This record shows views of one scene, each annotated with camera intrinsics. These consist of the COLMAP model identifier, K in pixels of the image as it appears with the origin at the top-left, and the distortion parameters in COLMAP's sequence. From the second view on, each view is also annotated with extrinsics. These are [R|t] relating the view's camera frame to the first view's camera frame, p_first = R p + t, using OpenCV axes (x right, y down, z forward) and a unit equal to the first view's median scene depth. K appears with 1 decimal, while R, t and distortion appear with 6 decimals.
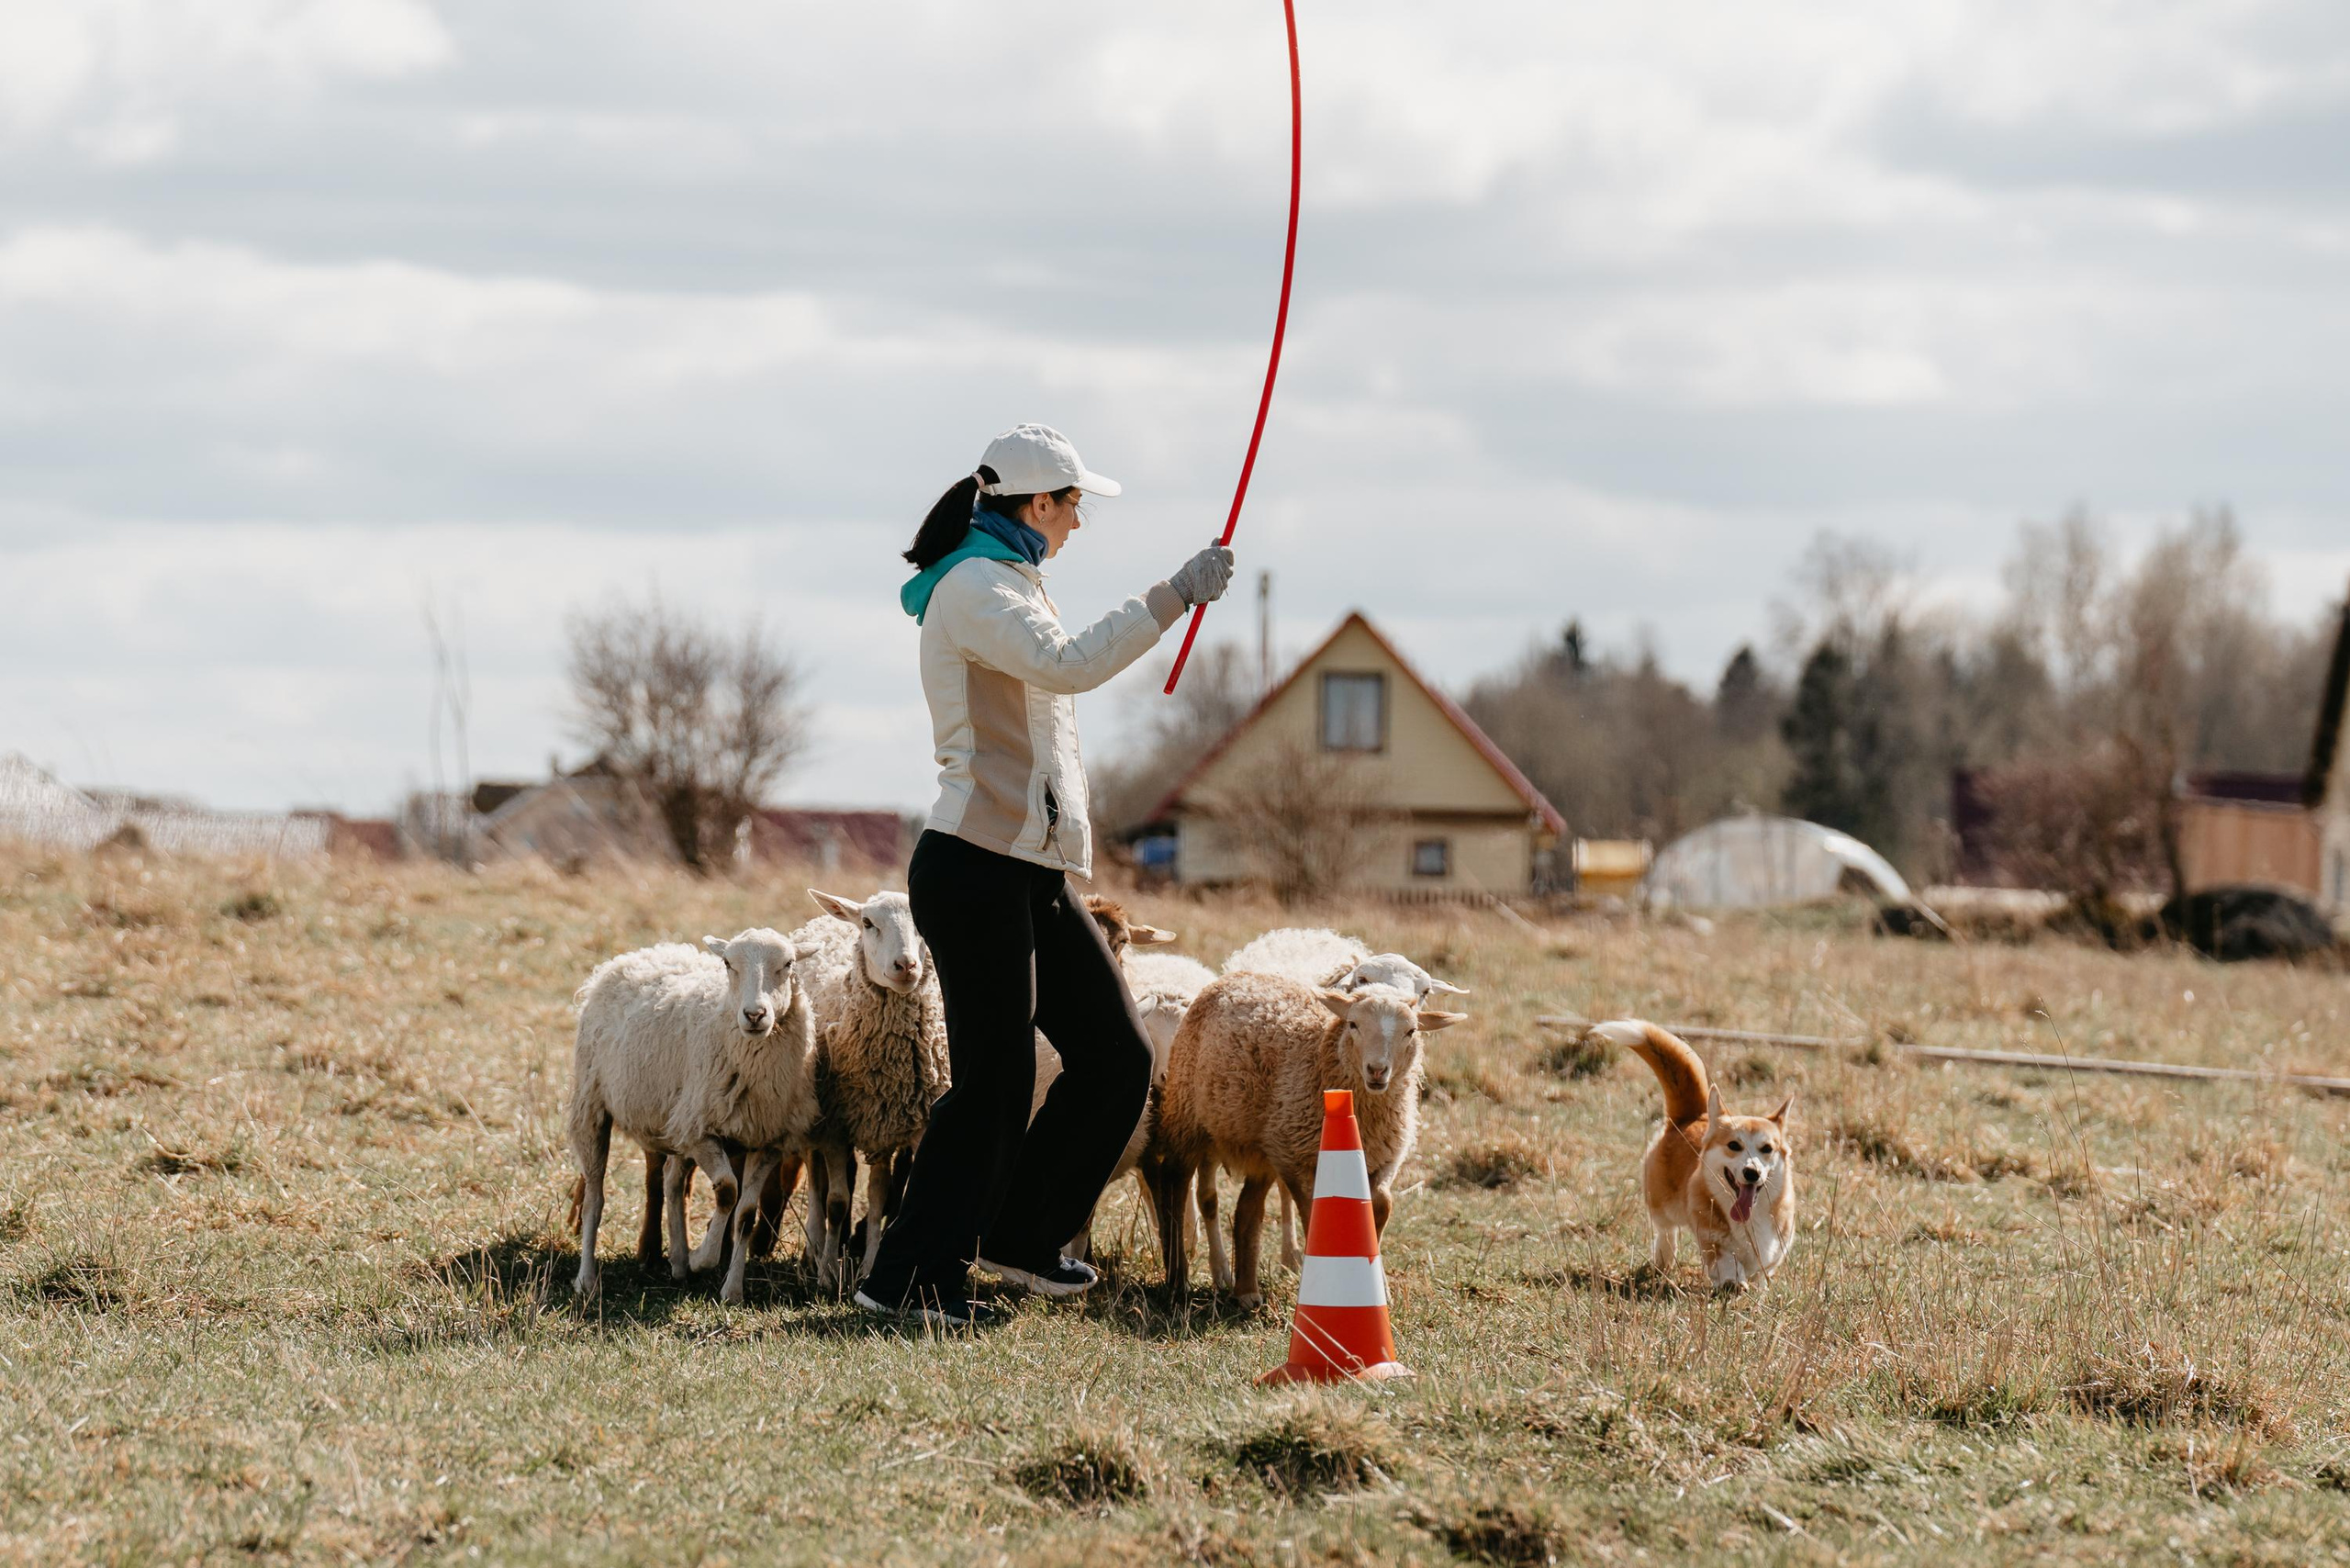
lens RADIAL K [[8552.3, 0, 1138.6], [0, 8552.3, 783.8], [0, 0, 1]] dist [0.807754, -1.435506]
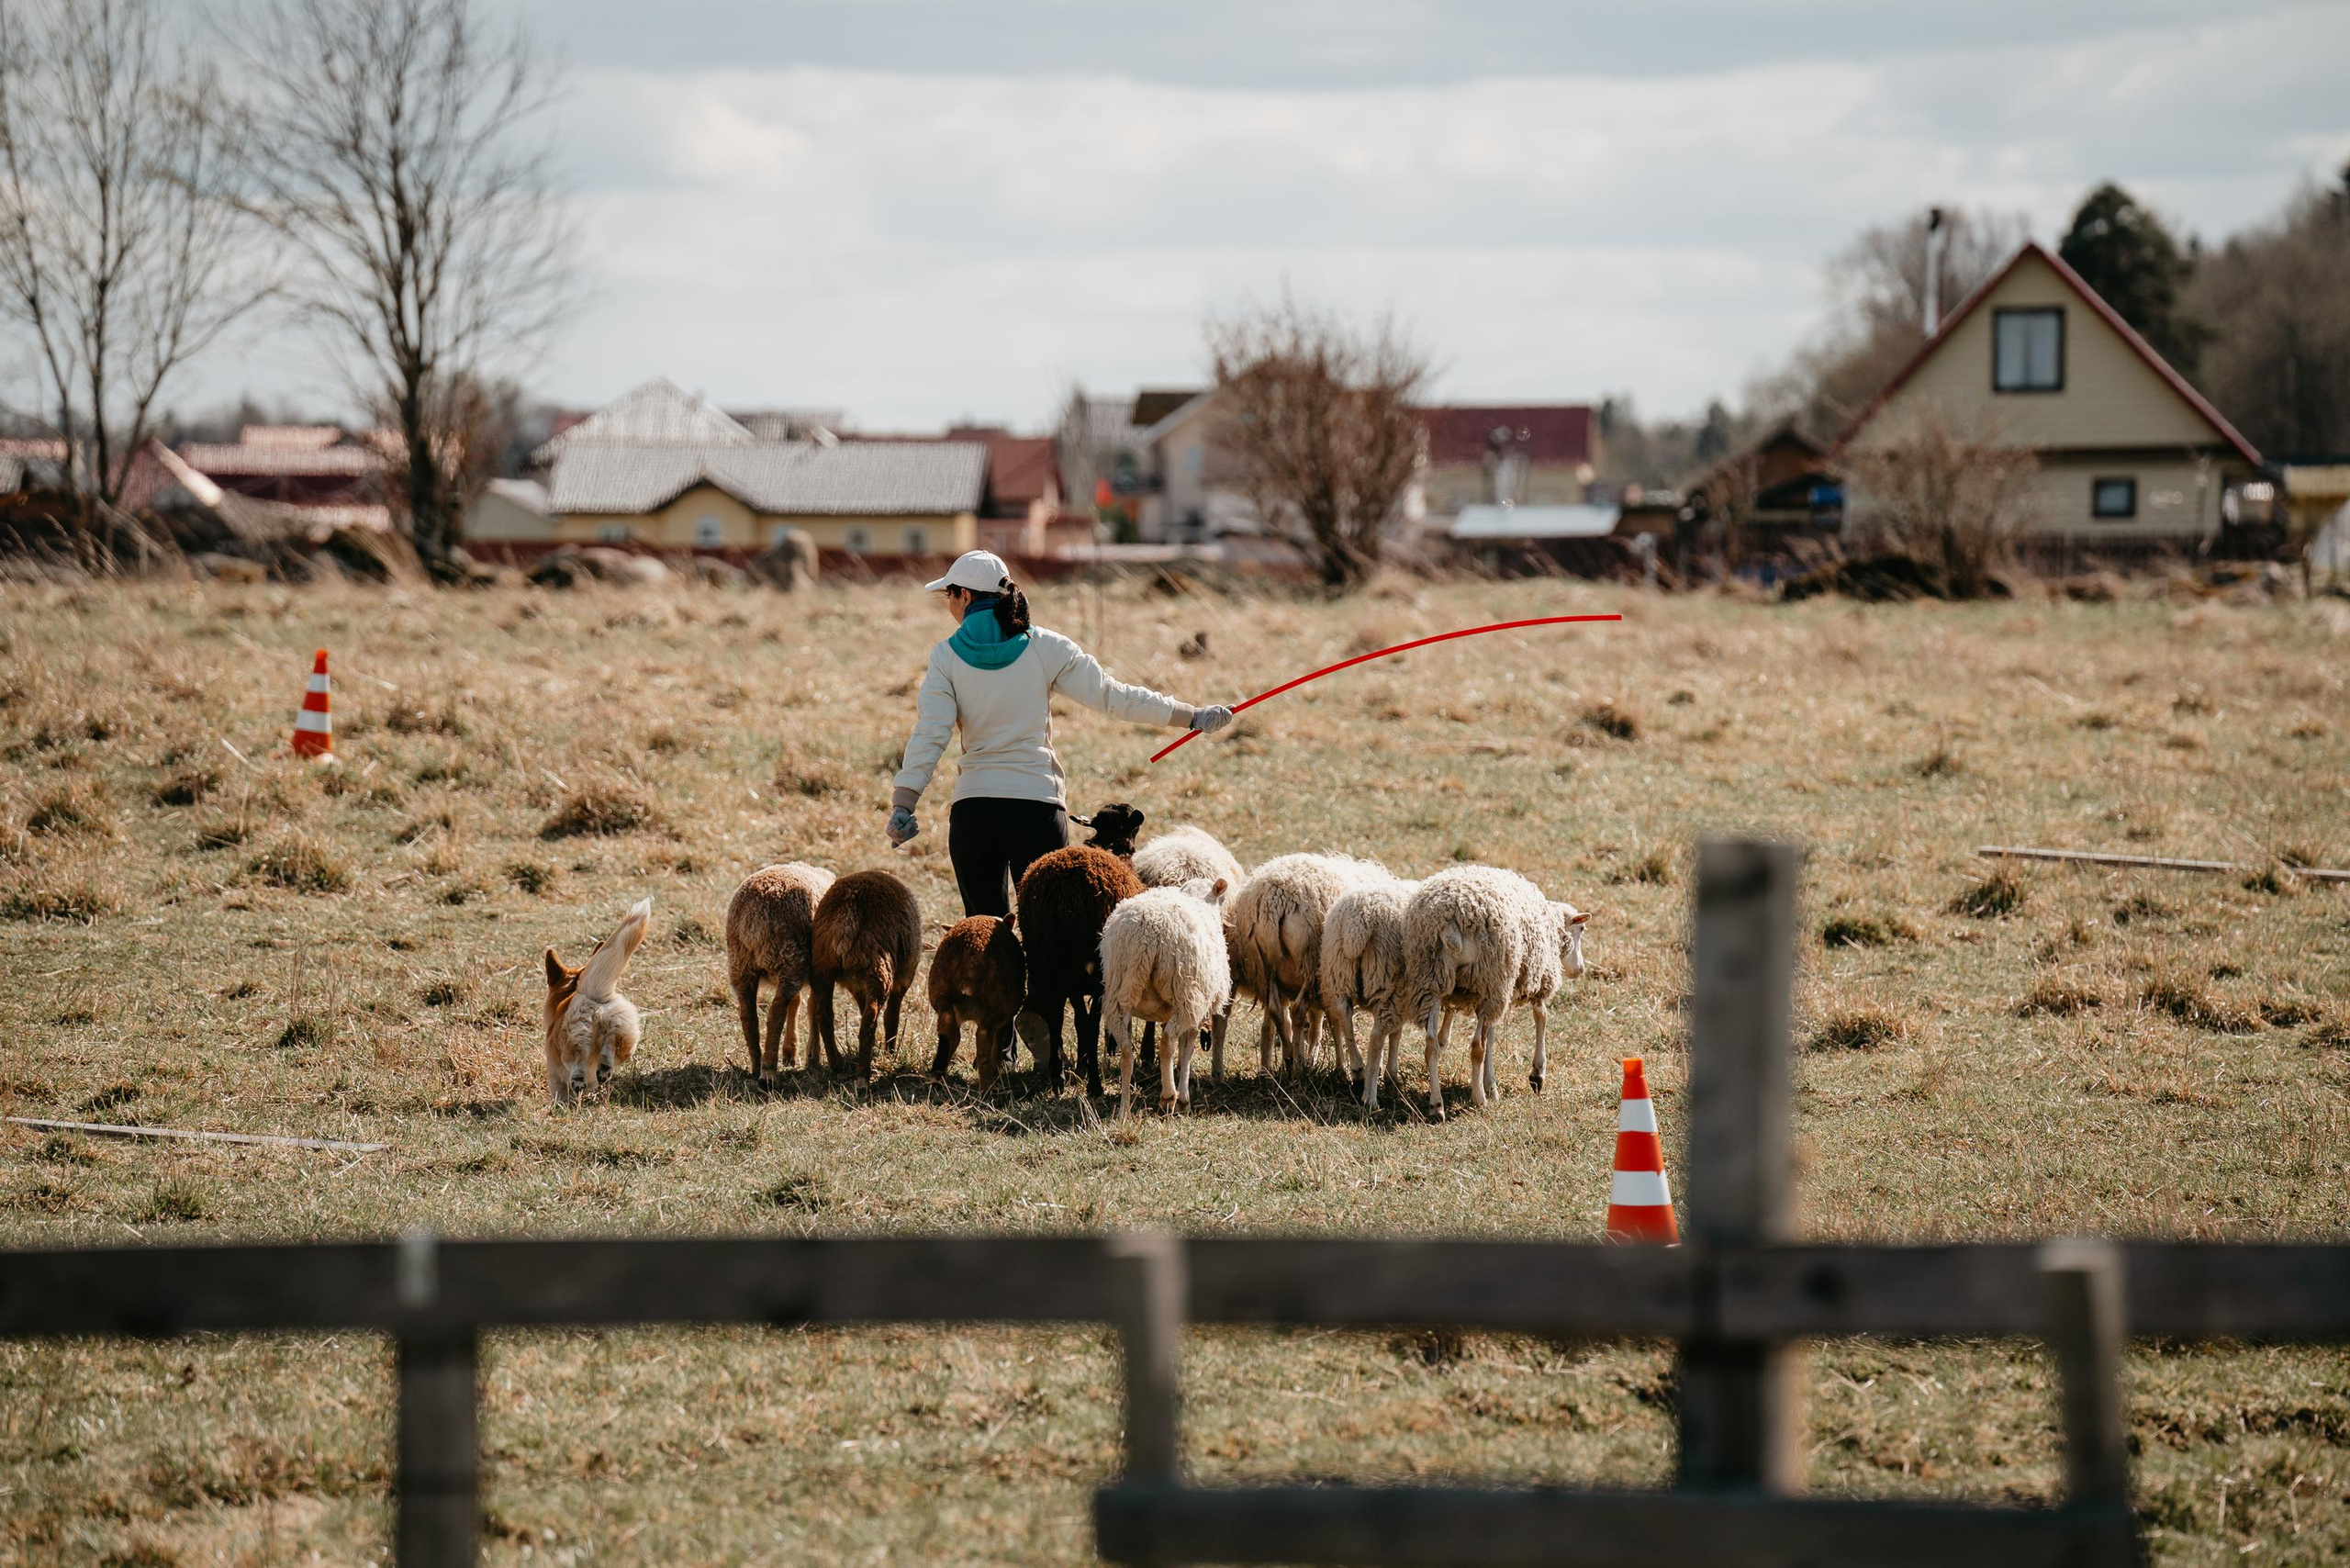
lens RADIAL K [[11529.8, 0, 1184.3], [0, 11529.8, 723.9], [0, 0, 1]] dist [4.318039, 3.238698]
pose [[0.996399, -0.026609, -0.080506, 0.127476], [0.031391, 0.997780, 0.058739, -0.165880], [0.078764, -0.061055, 0.995022, -1.170713]]
